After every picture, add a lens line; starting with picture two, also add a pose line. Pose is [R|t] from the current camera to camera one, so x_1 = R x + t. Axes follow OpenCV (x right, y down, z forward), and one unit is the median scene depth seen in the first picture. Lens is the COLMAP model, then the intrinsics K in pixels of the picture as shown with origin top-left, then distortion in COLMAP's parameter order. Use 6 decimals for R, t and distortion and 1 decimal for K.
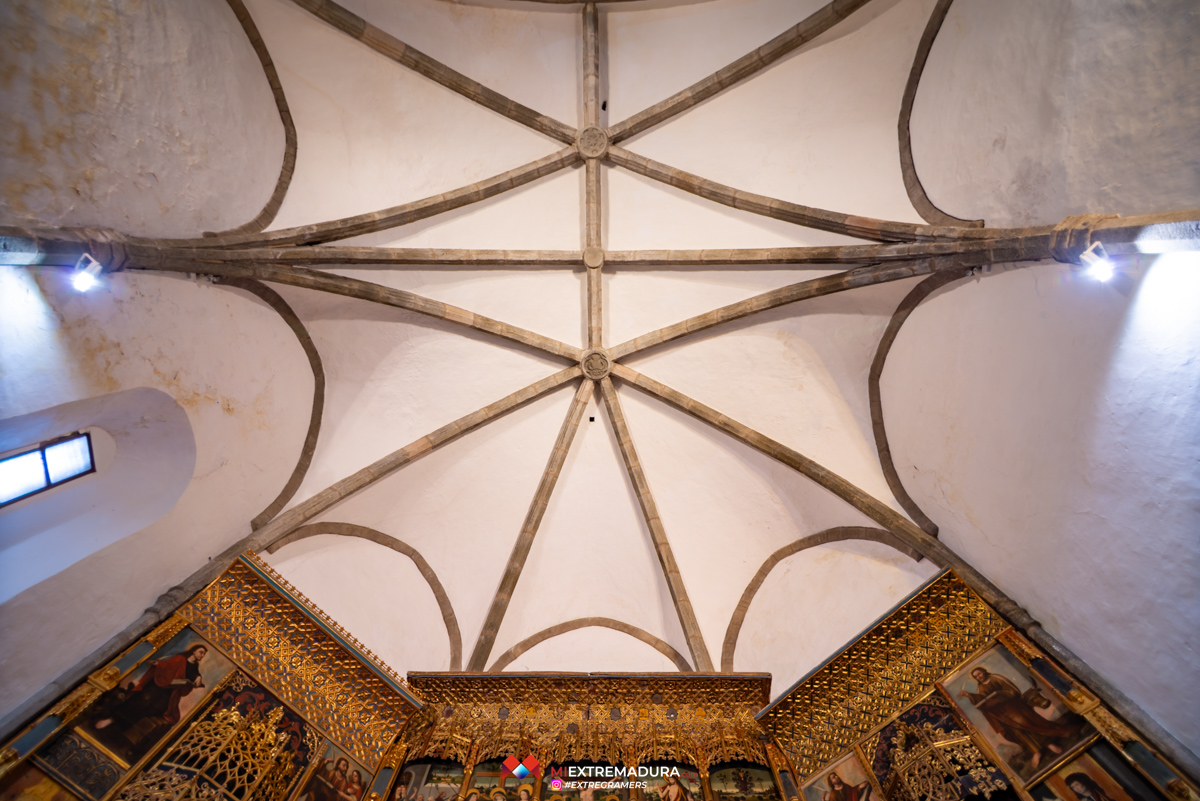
lens RADIAL K [[544.6, 0, 594.9], [0, 544.6, 400.2], [0, 0, 1]] dist [0.000959, -0.012537]
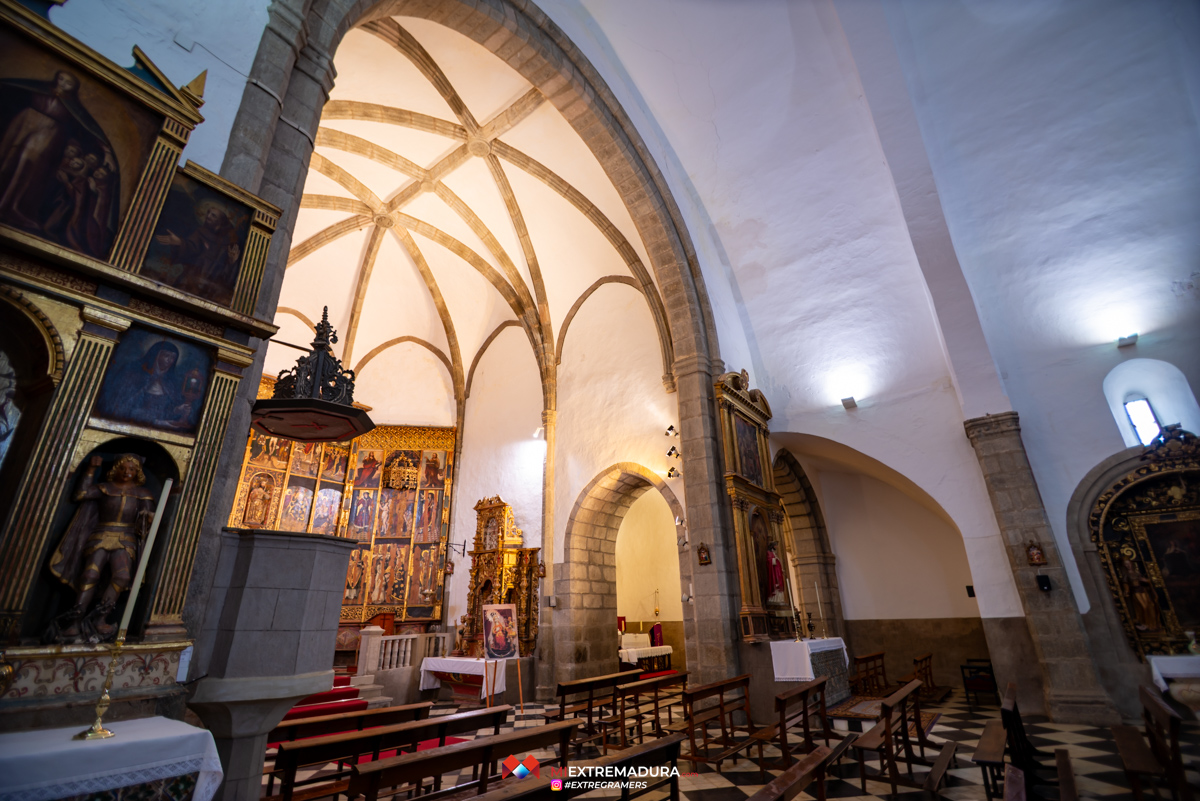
lens RADIAL K [[544.6, 0, 594.9], [0, 544.6, 400.2], [0, 0, 1]] dist [0.000959, -0.012537]
pose [[0.598646, 0.266981, 0.755211, -1.109683], [-0.773462, 0.437816, 0.458338, -1.668380], [-0.208276, -0.858509, 0.468596, -0.354744]]
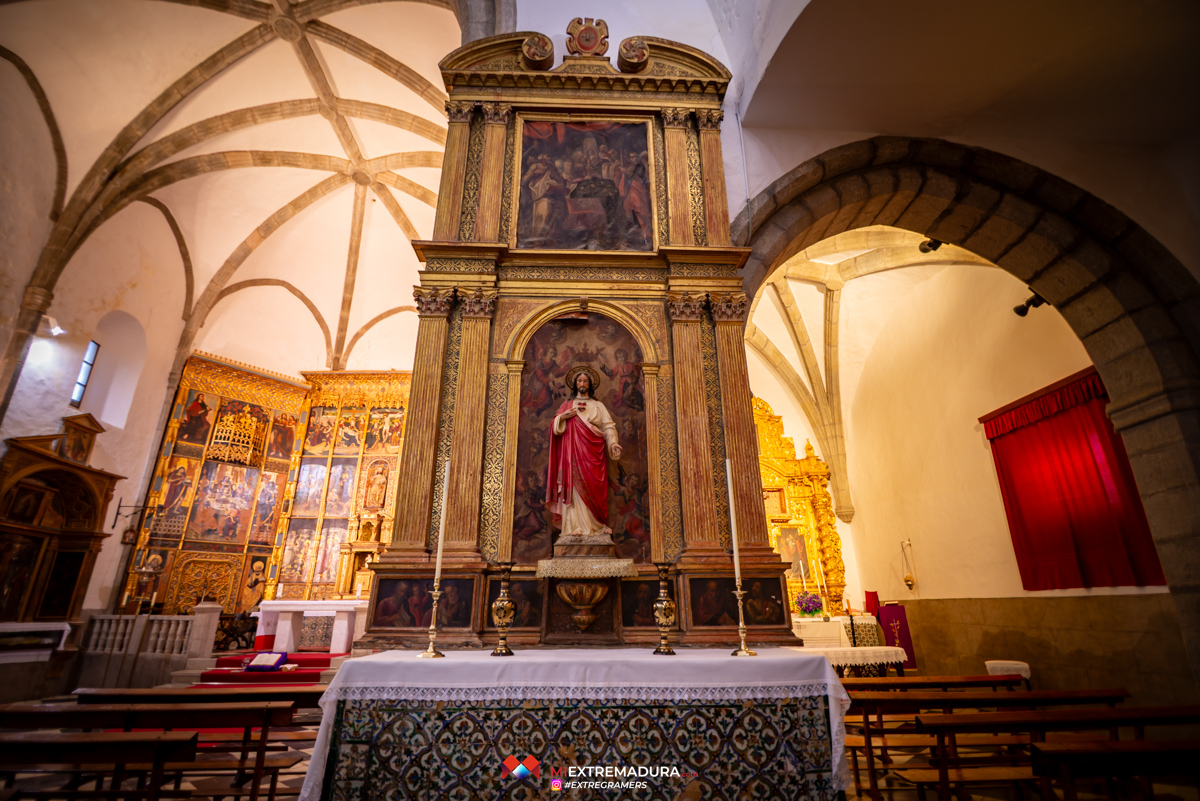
lens RADIAL K [[544.6, 0, 594.9], [0, 544.6, 400.2], [0, 0, 1]] dist [0.000959, -0.012537]
pose [[0.997924, -0.016200, 0.062339, 0.851015], [-0.043040, 0.552318, 0.832521, -1.594271], [-0.047918, -0.833476, 0.550474, -0.411715]]
